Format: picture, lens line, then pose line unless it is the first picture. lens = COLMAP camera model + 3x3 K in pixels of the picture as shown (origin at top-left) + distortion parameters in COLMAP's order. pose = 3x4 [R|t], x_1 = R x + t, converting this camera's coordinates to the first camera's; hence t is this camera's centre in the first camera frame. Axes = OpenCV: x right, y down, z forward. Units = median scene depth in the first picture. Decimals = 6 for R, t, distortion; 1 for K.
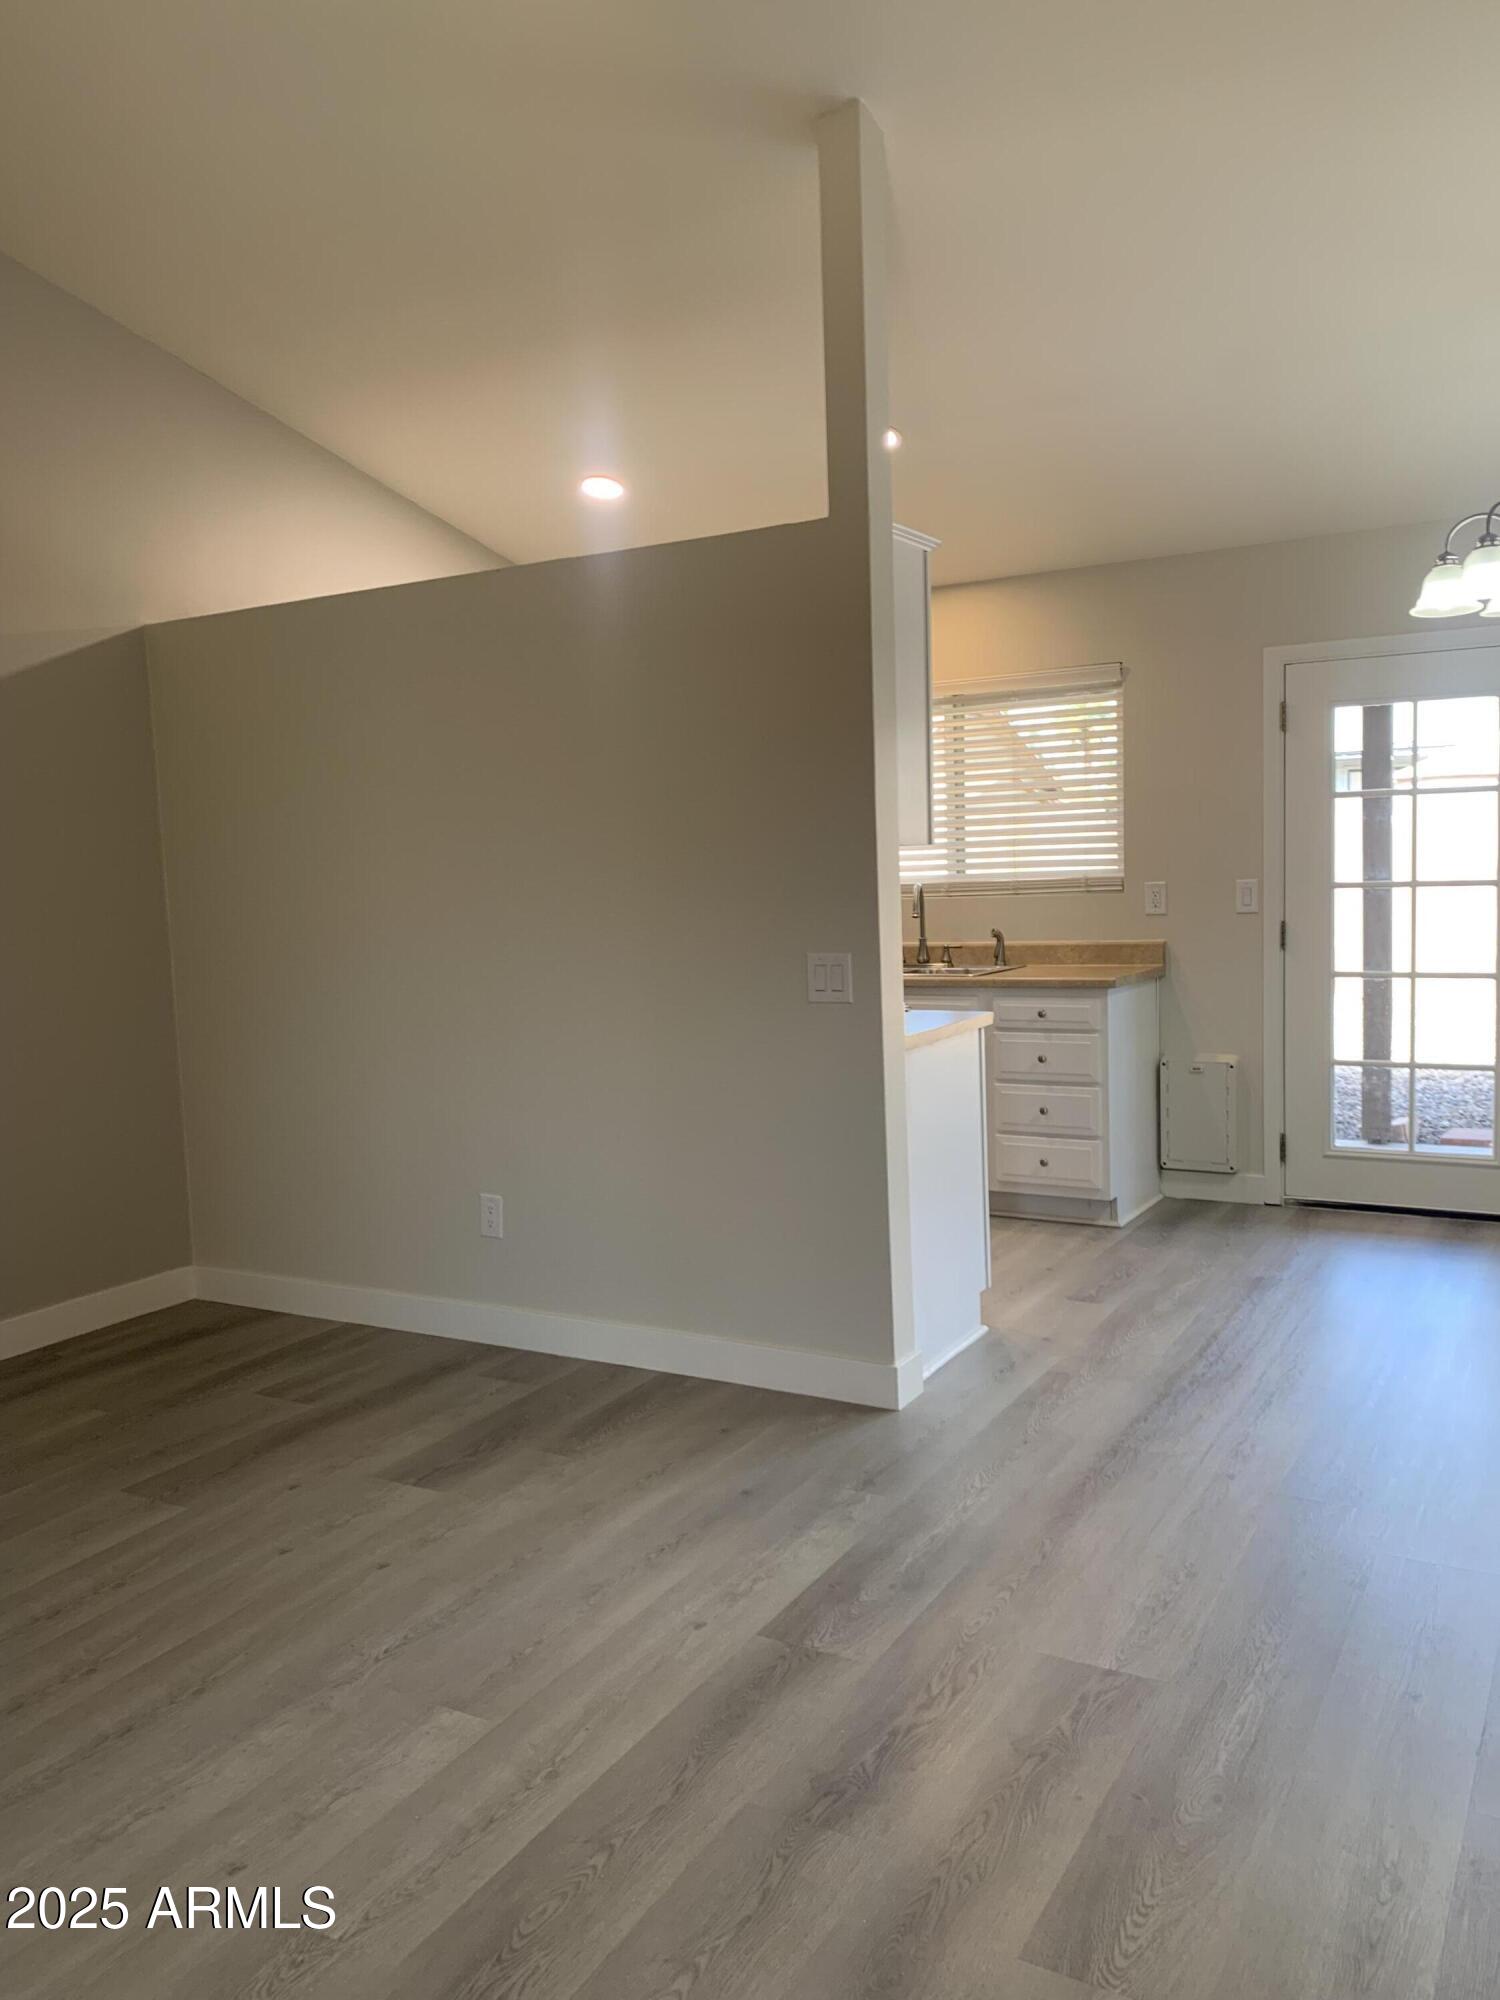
lens RADIAL K [[1542.8, 0, 750.0], [0, 1542.8, 1000.0], [0, 0, 1]] dist [0.007974, -0.001809]
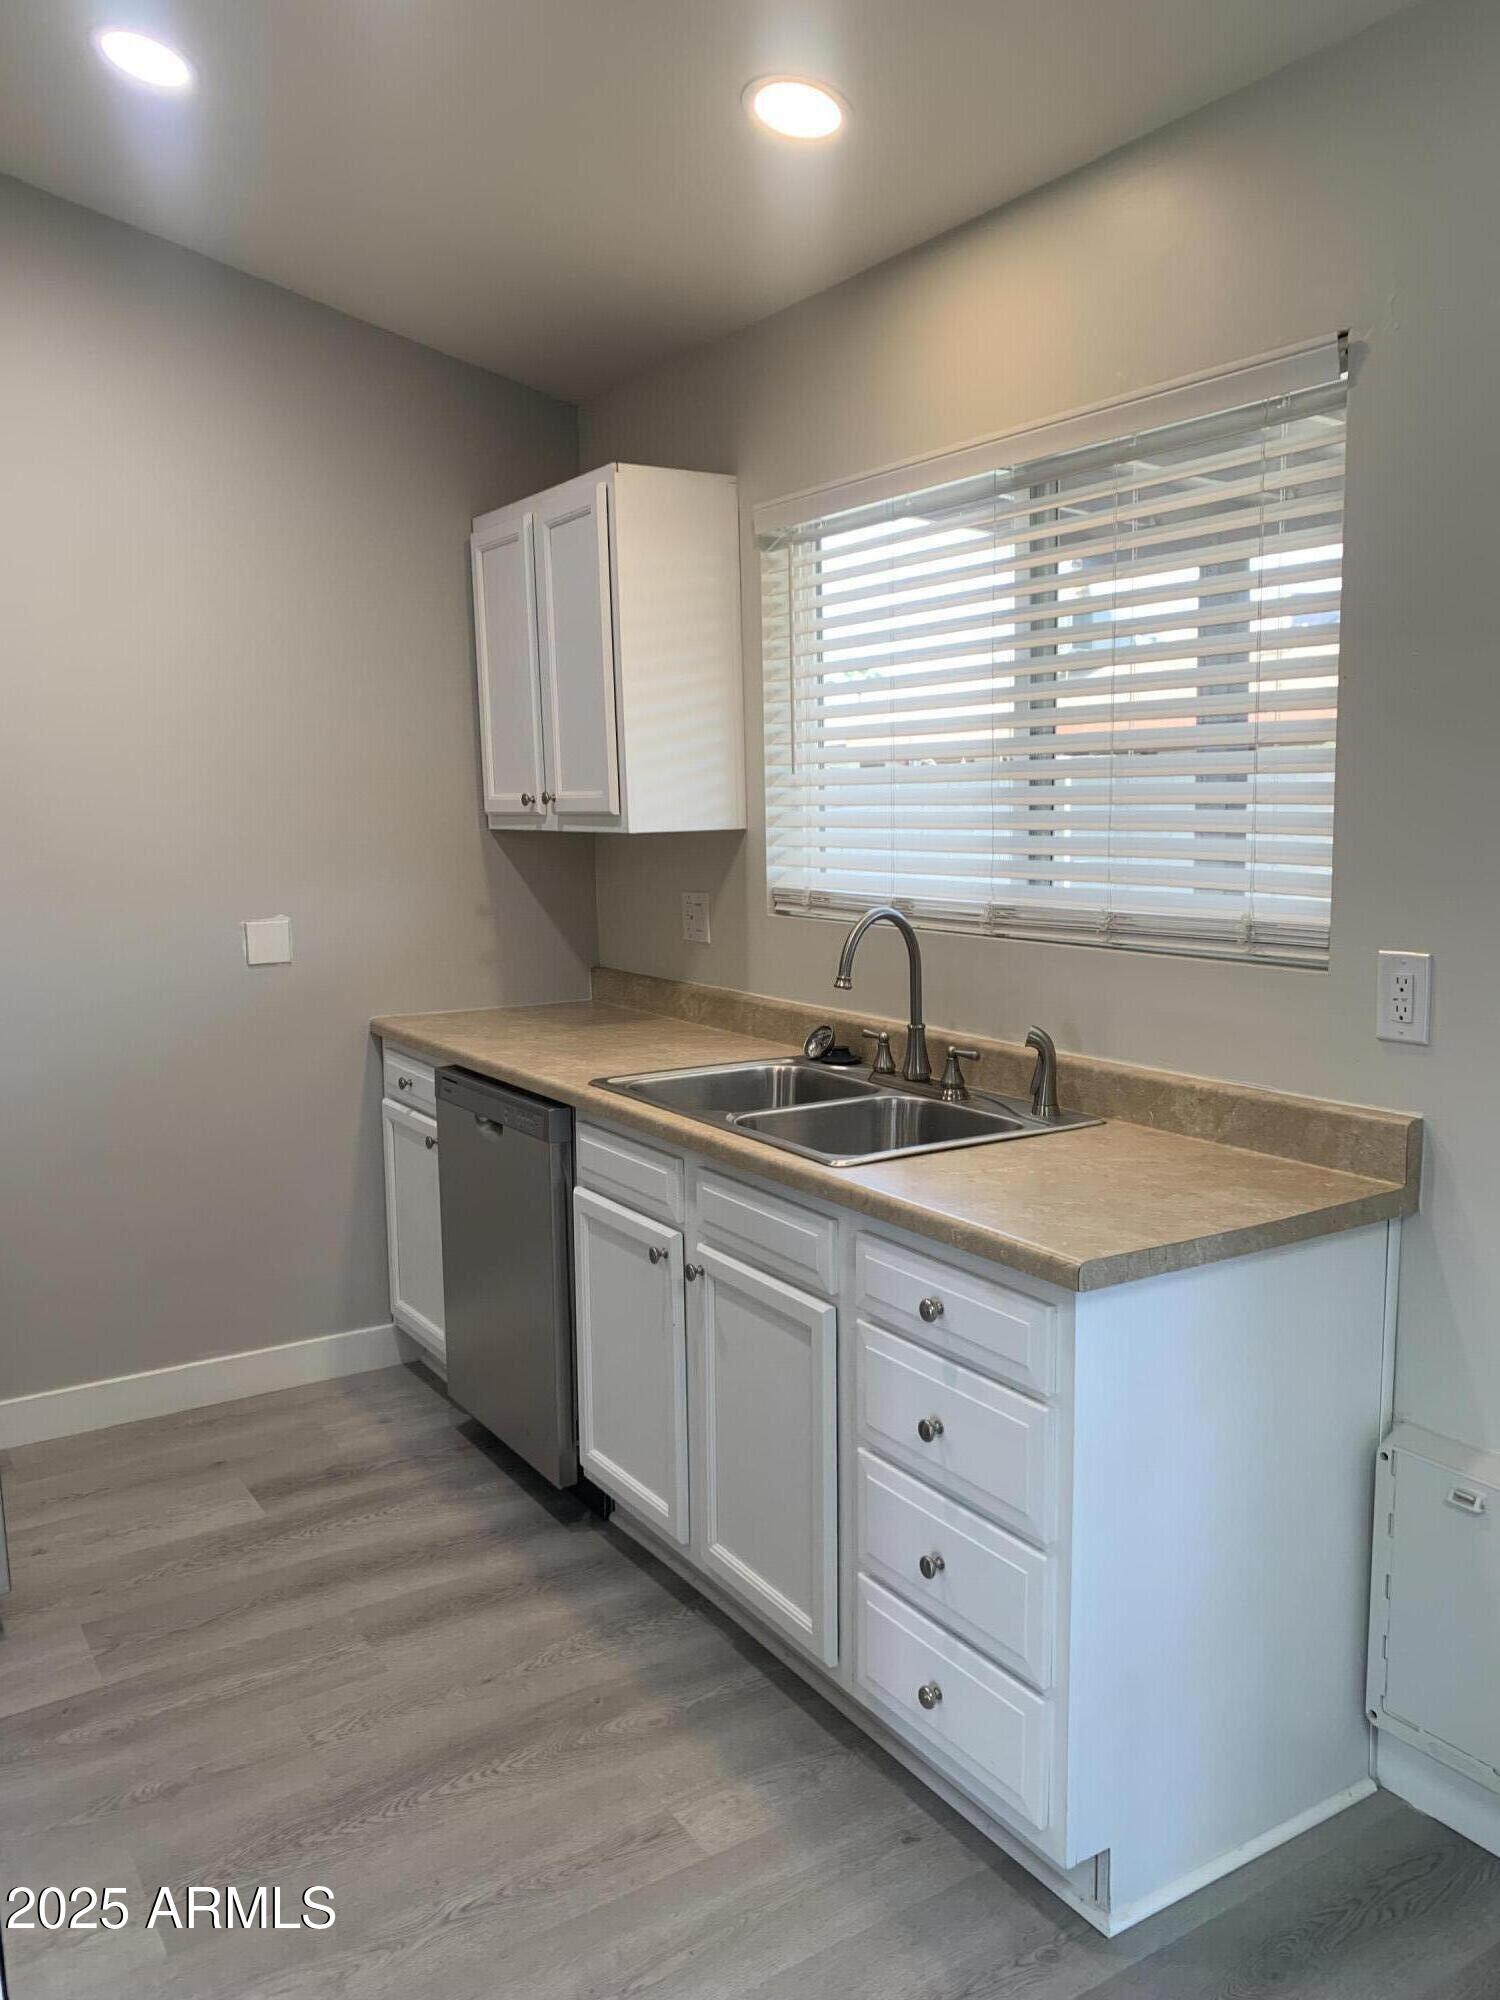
lens RADIAL K [[1542.8, 0, 750.0], [0, 1542.8, 1000.0], [0, 0, 1]] dist [0.007974, -0.001809]
pose [[0.887832, 0.084816, -0.452283, 0.290833], [-0.060861, 0.995876, 0.067286, -0.080531], [0.456125, -0.032212, 0.889333, 0.612606]]
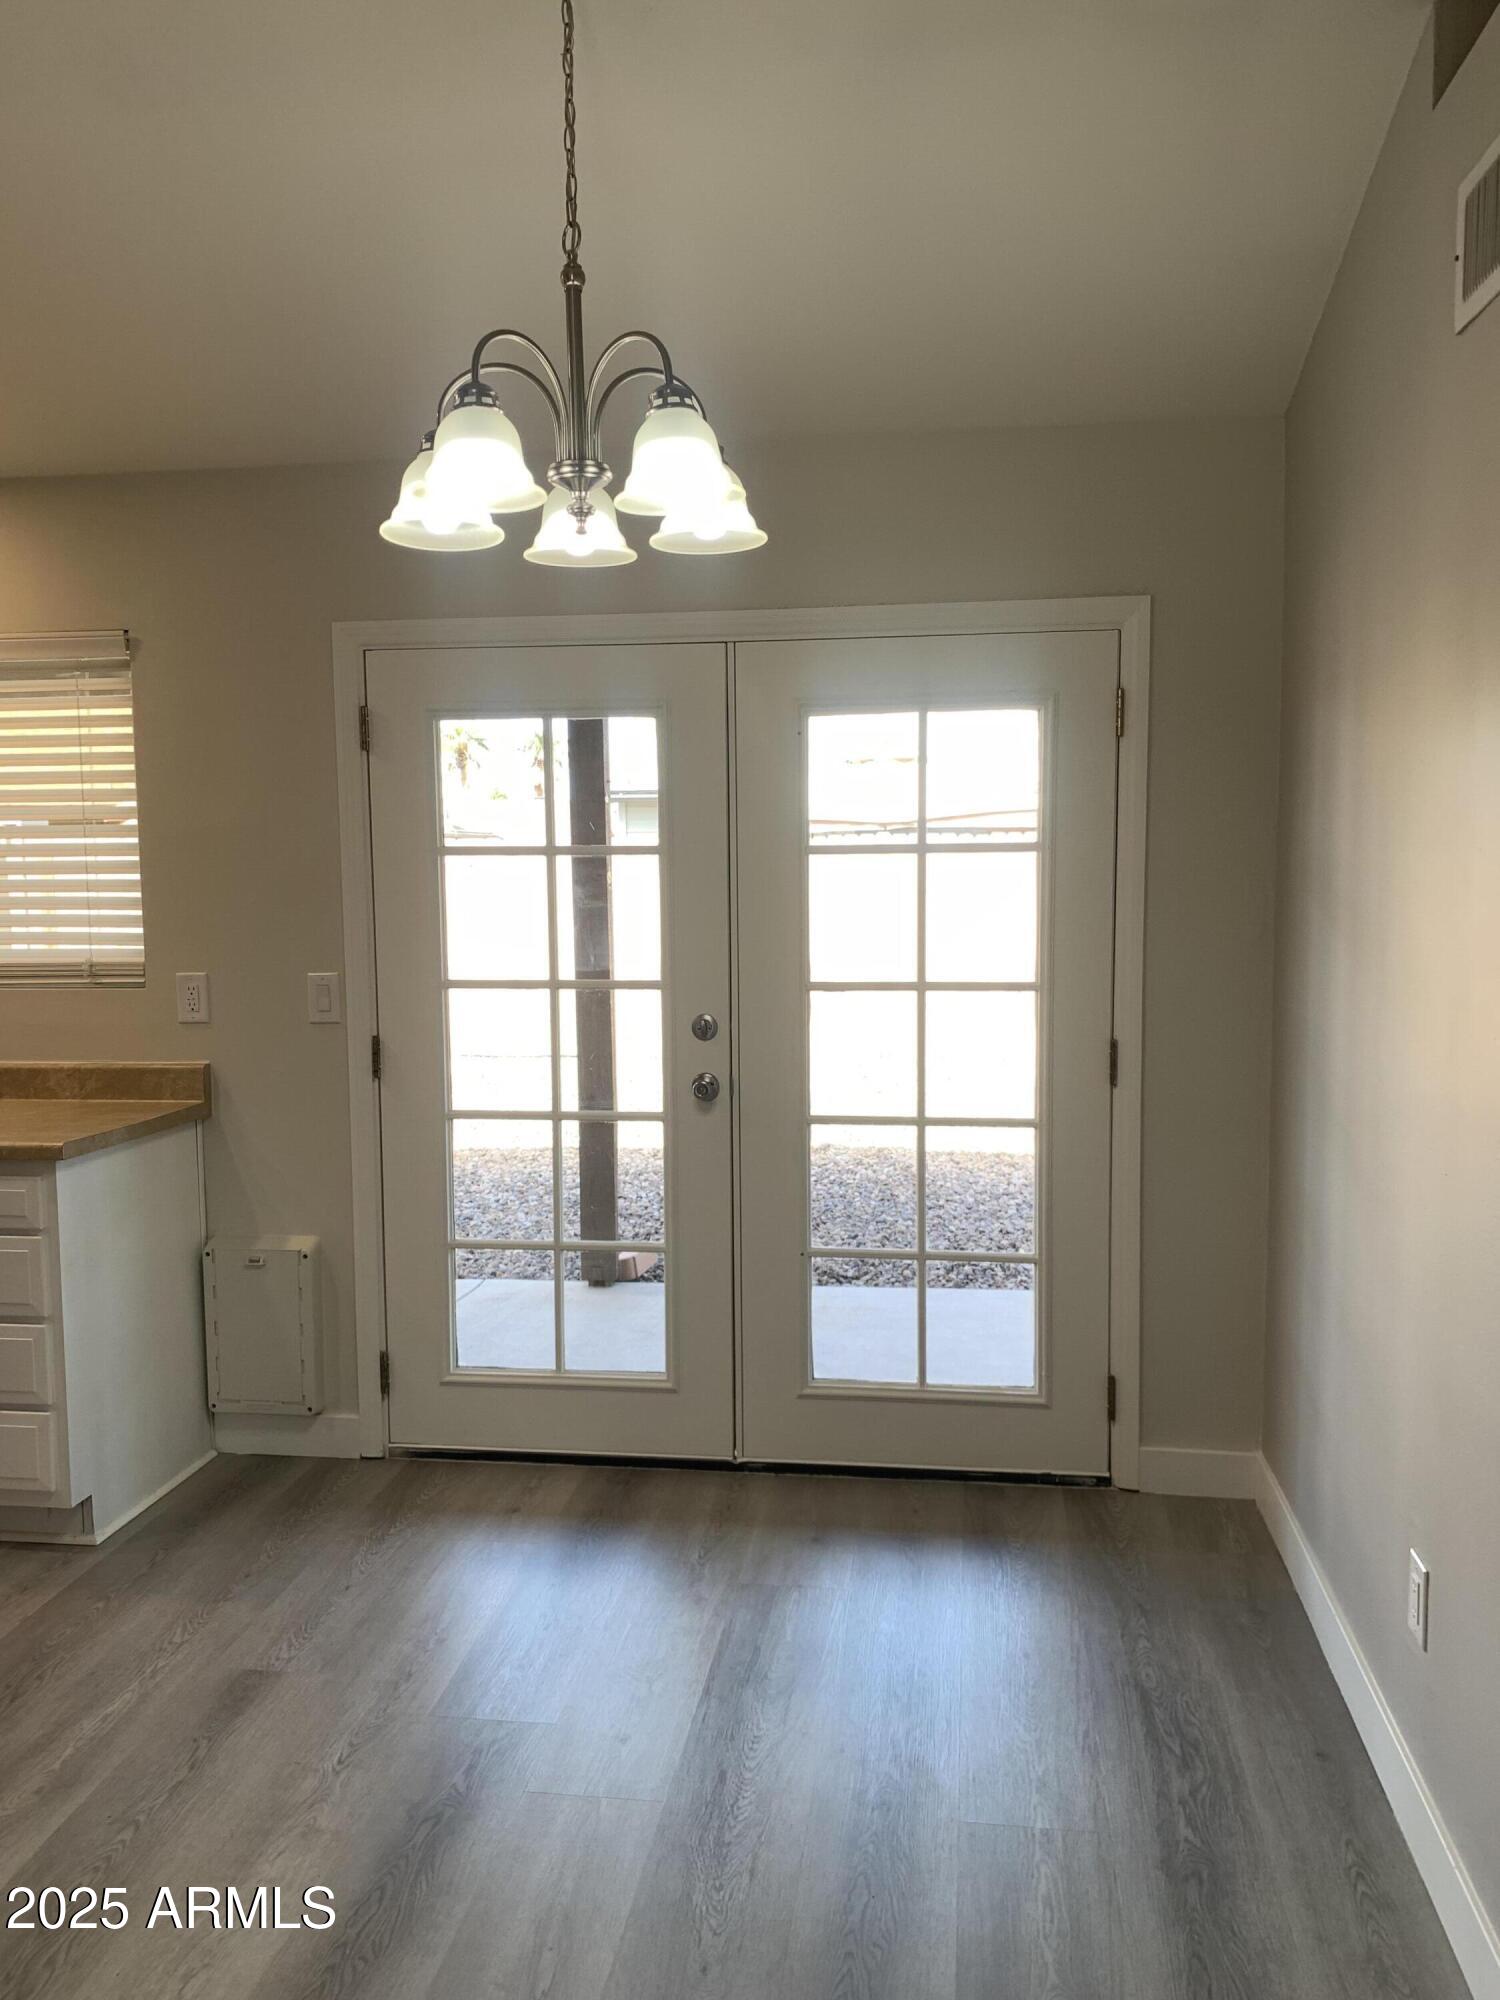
lens RADIAL K [[1557.1, 0, 781.8], [0, 1557.1, 1004.8], [0, 0, 1]] dist [0.000780, -0.001816]
pose [[0.919761, -0.006626, 0.392424, 0.233950], [0.013488, 0.999801, -0.014732, -0.050243], [-0.392248, 0.018843, 0.919667, 0.302448]]
